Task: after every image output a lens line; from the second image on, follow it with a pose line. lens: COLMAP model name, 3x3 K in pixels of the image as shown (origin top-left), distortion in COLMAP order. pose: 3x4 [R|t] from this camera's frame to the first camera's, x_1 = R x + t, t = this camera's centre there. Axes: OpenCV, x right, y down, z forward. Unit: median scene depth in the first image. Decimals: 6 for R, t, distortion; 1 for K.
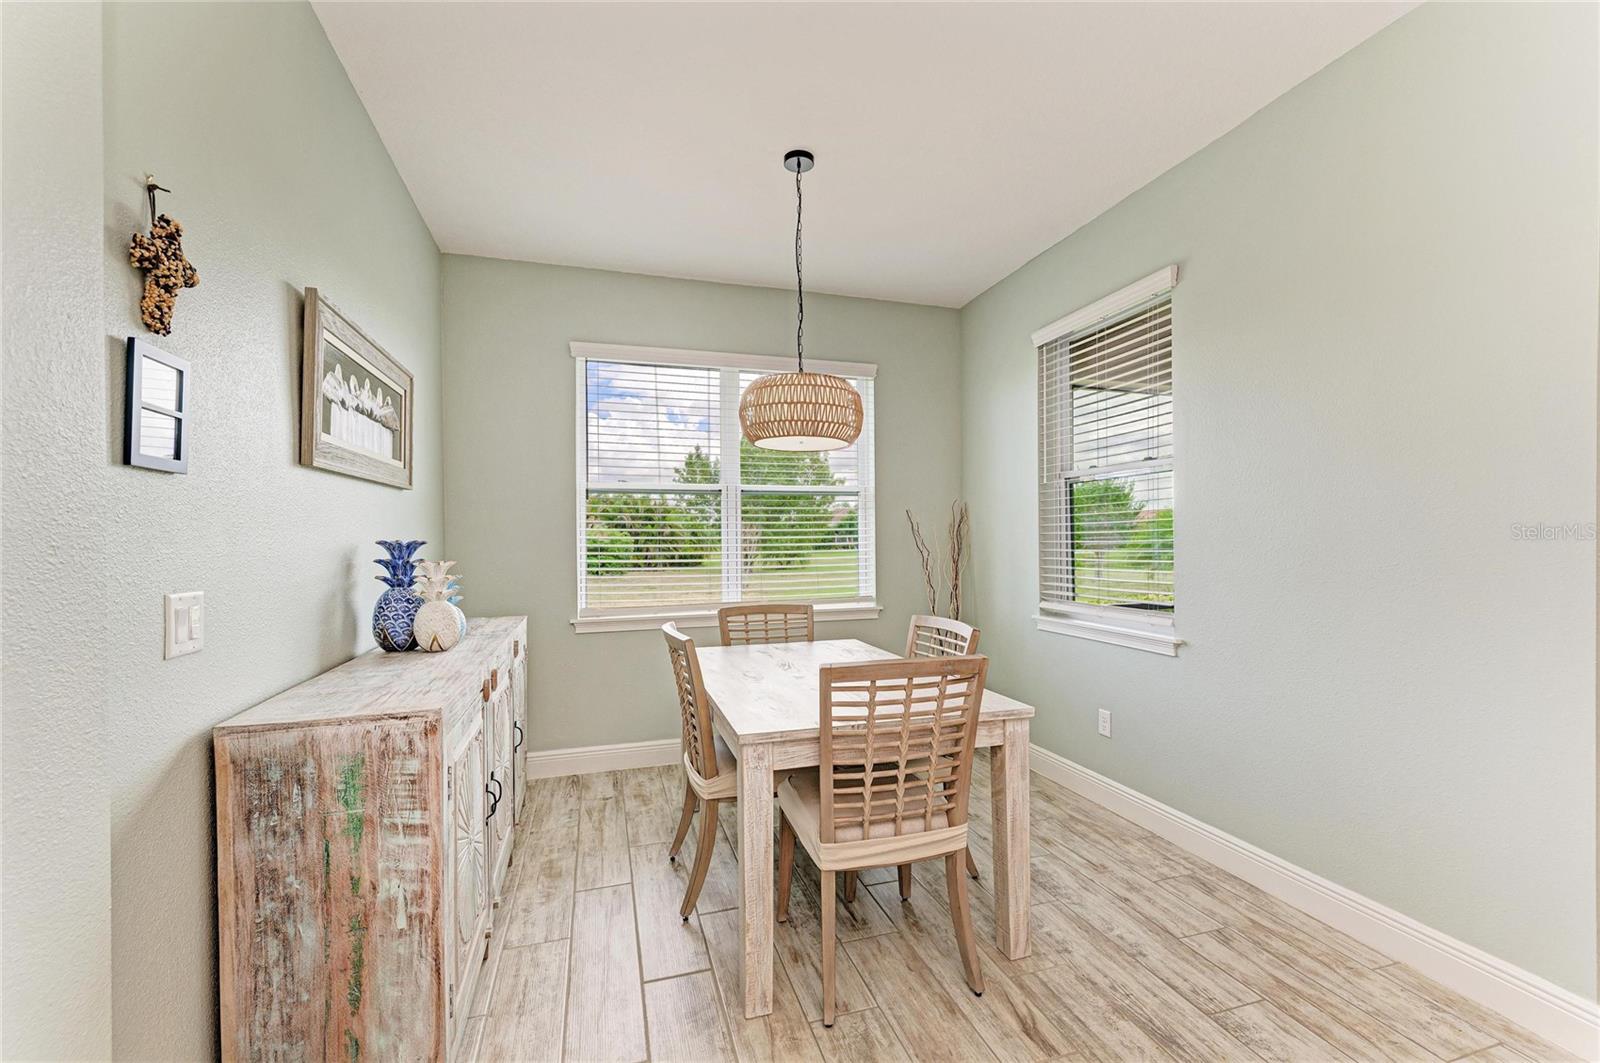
lens RADIAL K [[679.1, 0, 814.3], [0, 679.1, 535.9], [0, 0, 1]] dist [0.012851, -0.000501]
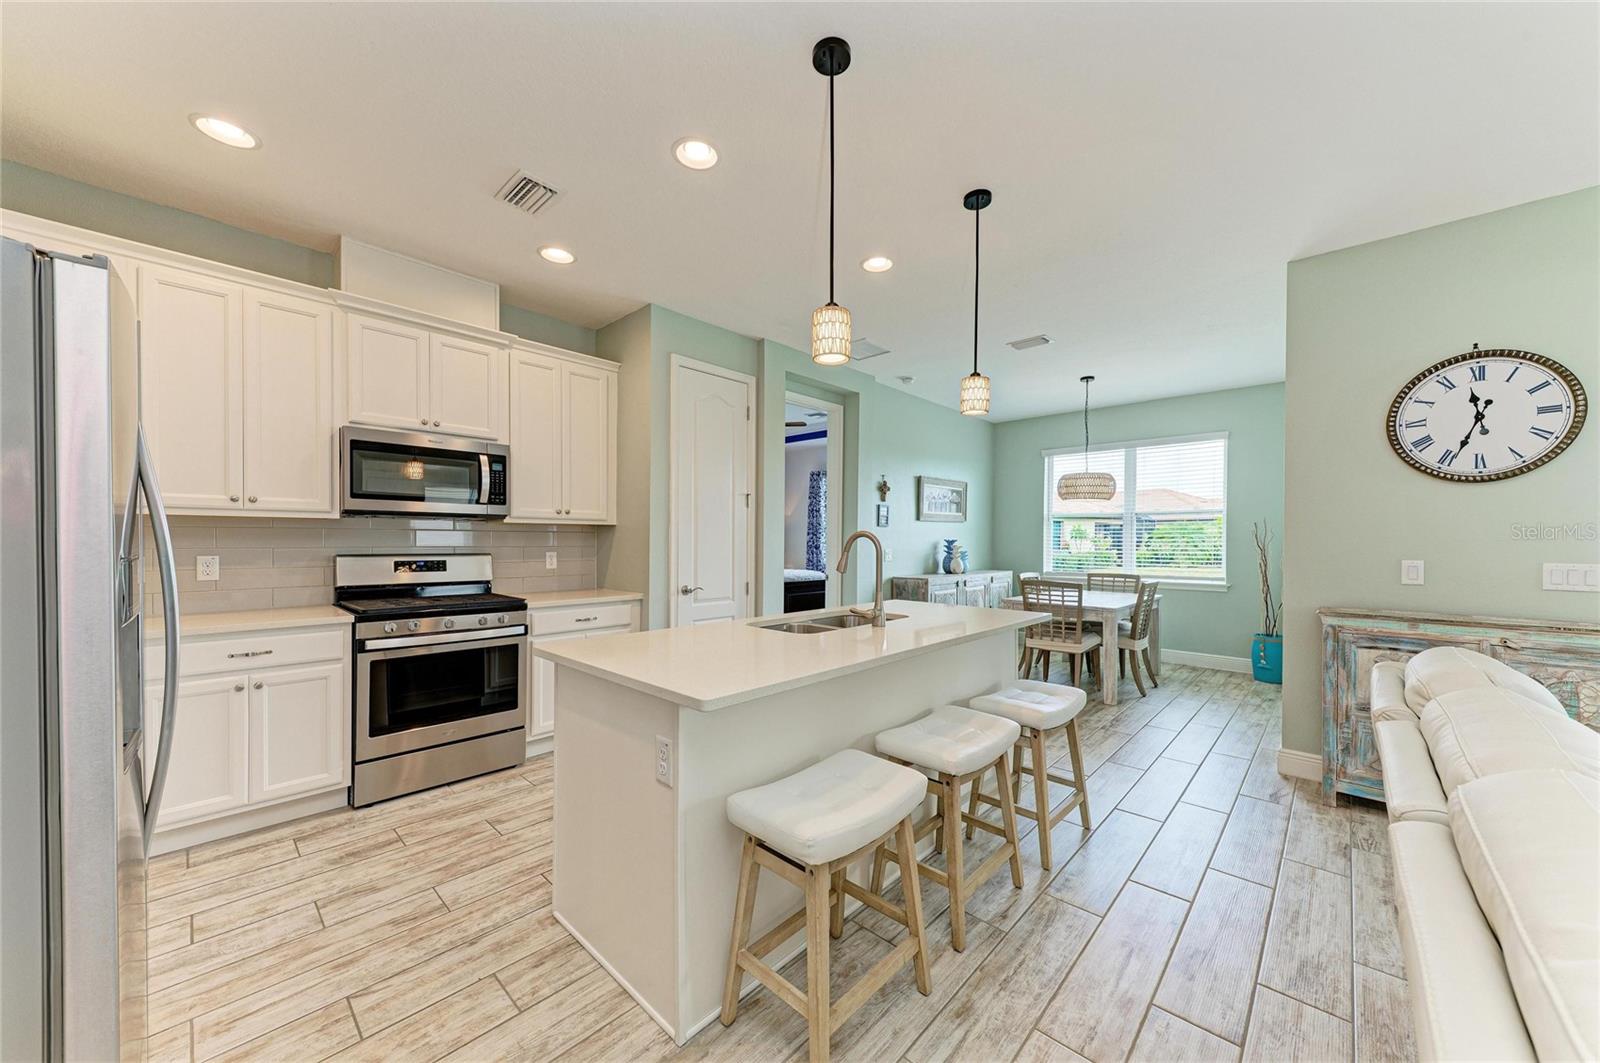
lens RADIAL K [[572.4, 0, 806.7], [0, 572.4, 542.5], [0, 0, 1]] dist [0.012301, -0.003388]
pose [[0.489293, 0.015134, -0.871988, 1.776459], [-0.004399, 0.999880, 0.014885, -0.020784], [0.872109, -0.003447, 0.489300, -1.150490]]
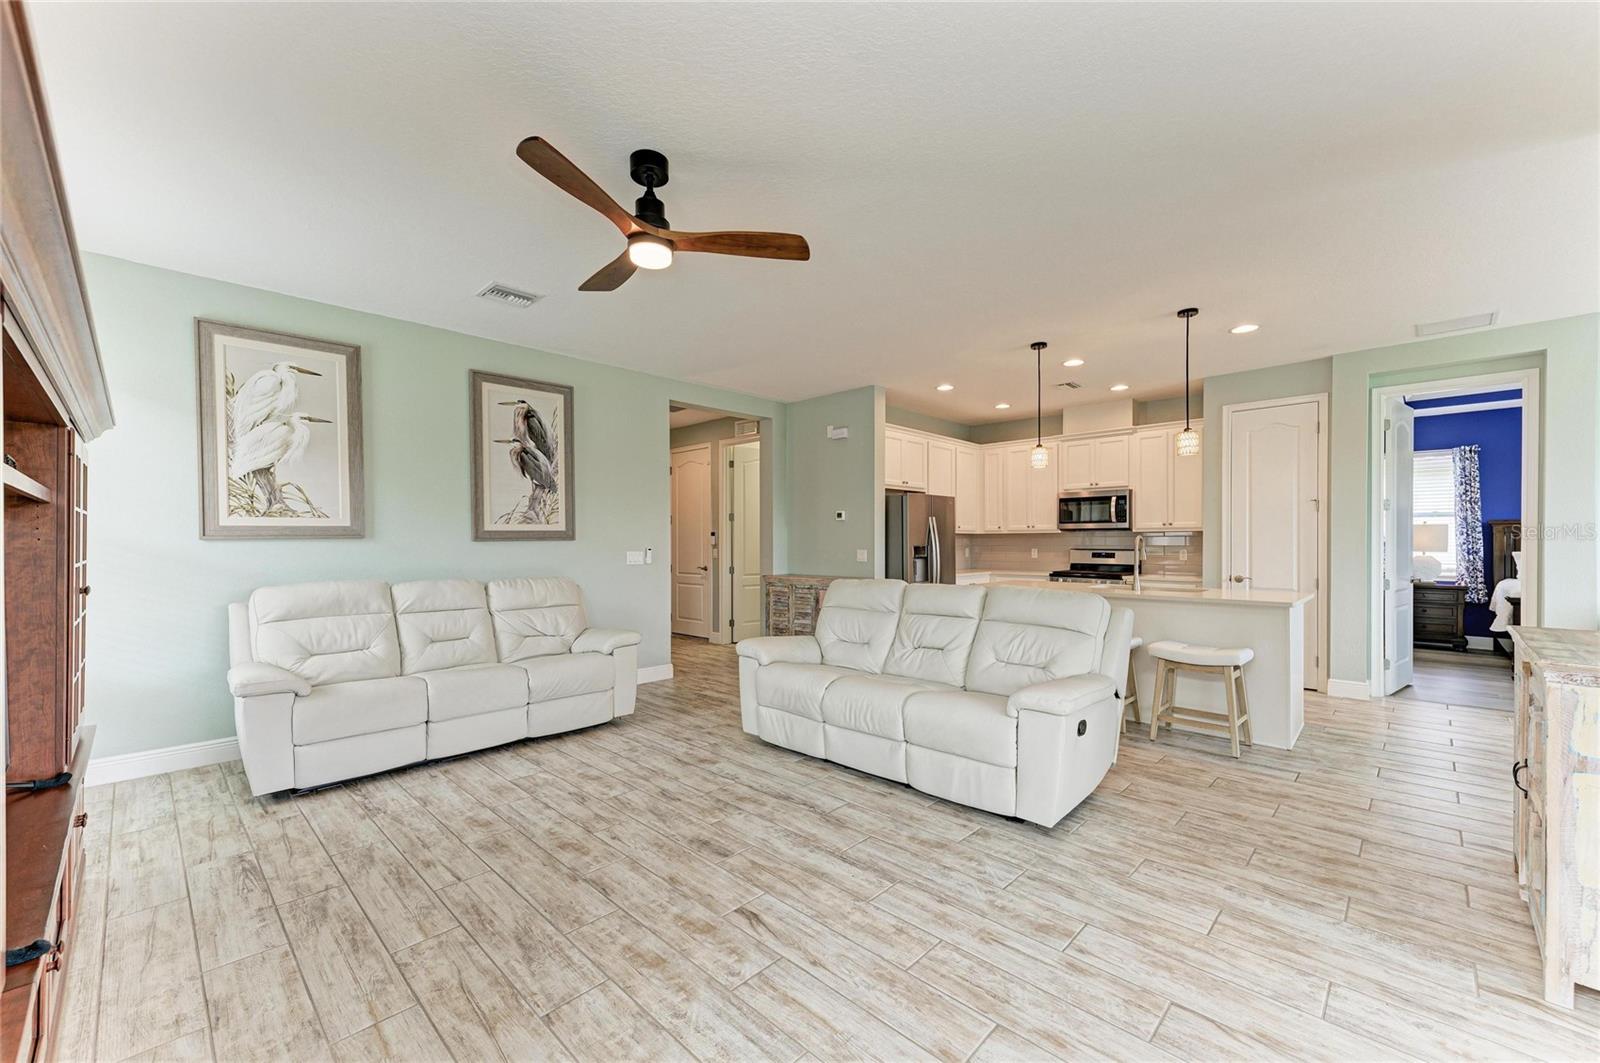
lens RADIAL K [[632.1, 0, 806.3], [0, 632.1, 547.5], [0, 0, 1]] dist [0.016808, -0.003195]
pose [[-0.881182, 0.014513, -0.472555, 3.035476], [0.012223, 0.999894, 0.007915, -0.015955], [0.472620, 0.001198, -0.881266, 1.201977]]
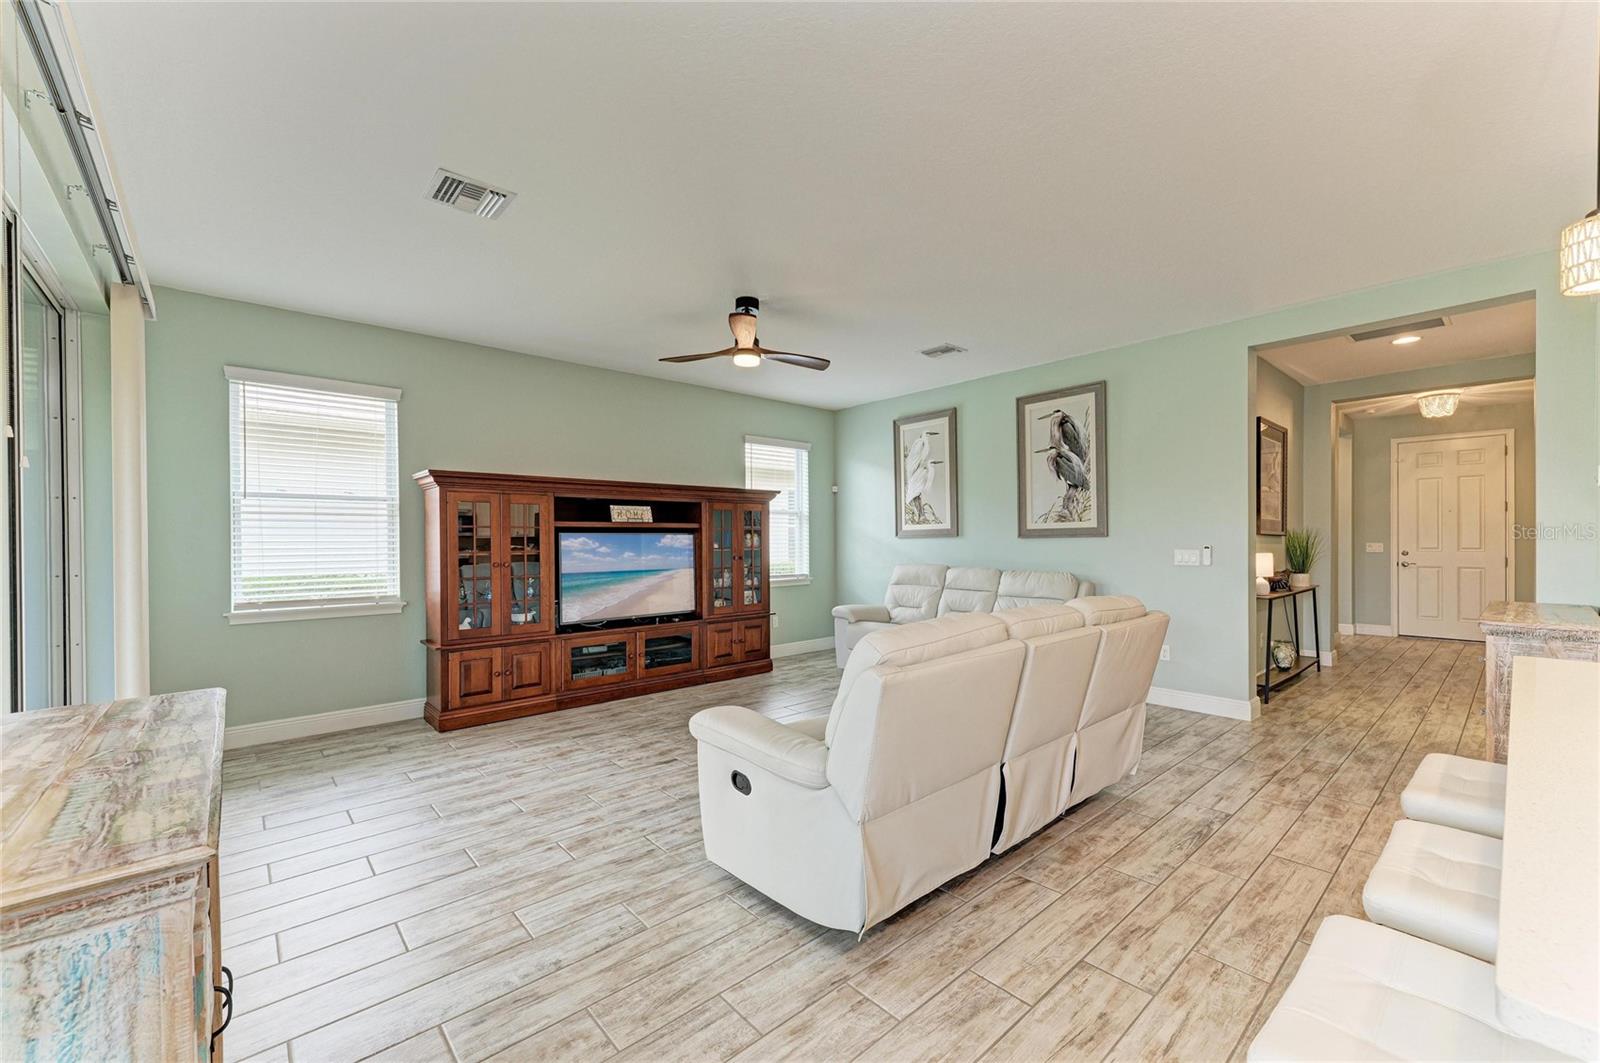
lens RADIAL K [[632.1, 0, 805.3], [0, 632.1, 545.1], [0, 0, 1]] dist [0.016808, -0.003195]
pose [[-0.410075, 0.003312, 0.912046, 0.645842], [0.003031, 0.999993, -0.002269, -0.000547], [-0.912047, 0.001834, -0.410082, 0.553502]]
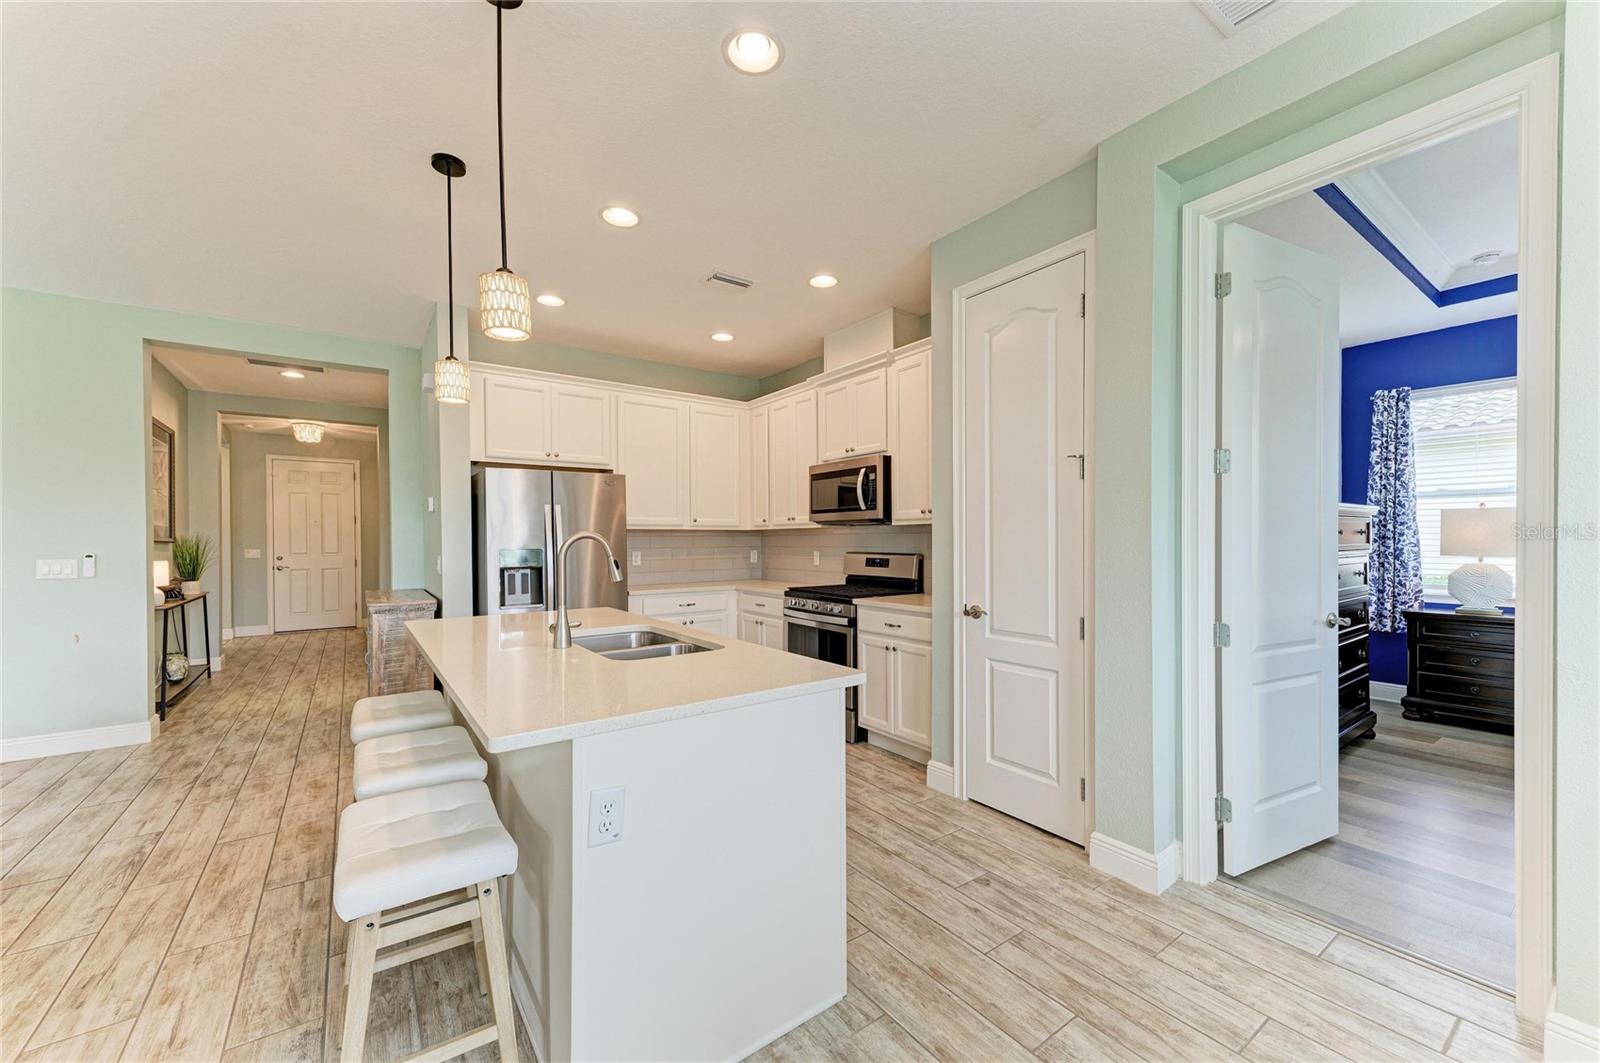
lens RADIAL K [[632.1, 0, 804.4], [0, 632.1, 540.6], [0, 0, 1]] dist [0.016808, -0.003195]
pose [[-0.950344, 0.015310, -0.310824, 0.664576], [0.016659, 0.999860, -0.001686, -0.000539], [0.310755, -0.006780, -0.950466, 0.879276]]
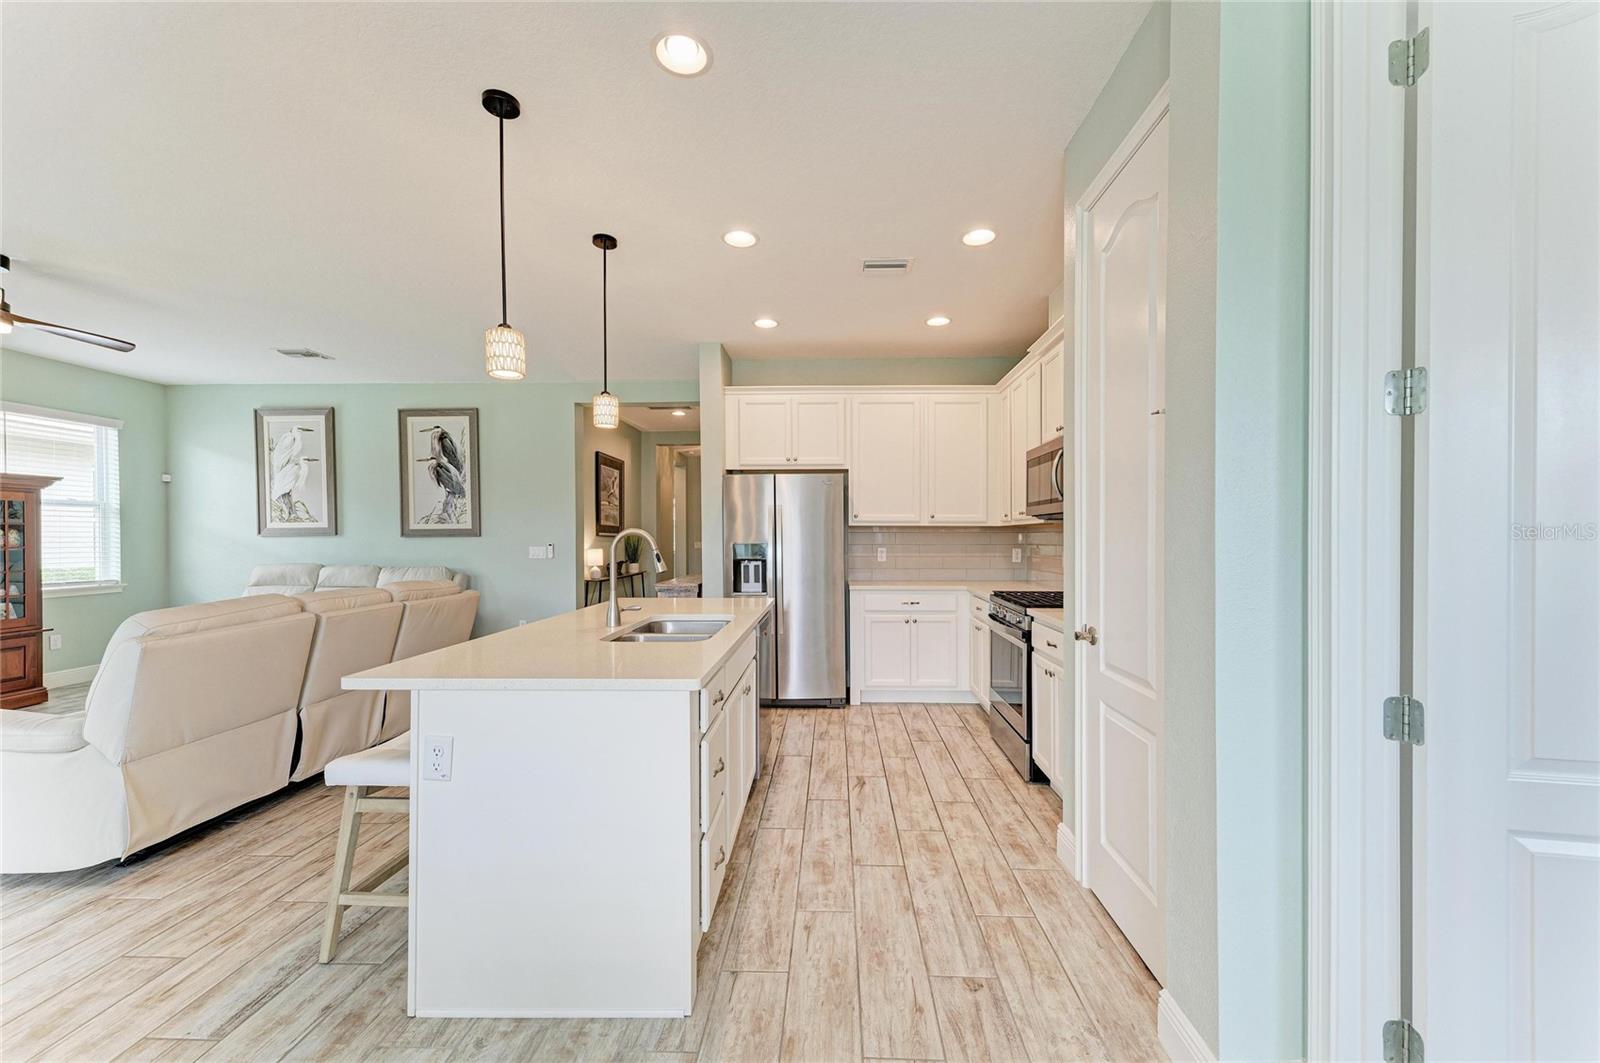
lens RADIAL K [[632.1, 0, 807.7], [0, 632.1, 540.7], [0, 0, 1]] dist [0.016808, -0.003195]
pose [[-0.940189, 0.007548, 0.340571, -0.143665], [0.006446, 0.999970, -0.004365, 0.008200], [-0.340593, -0.001909, -0.940209, 0.784668]]
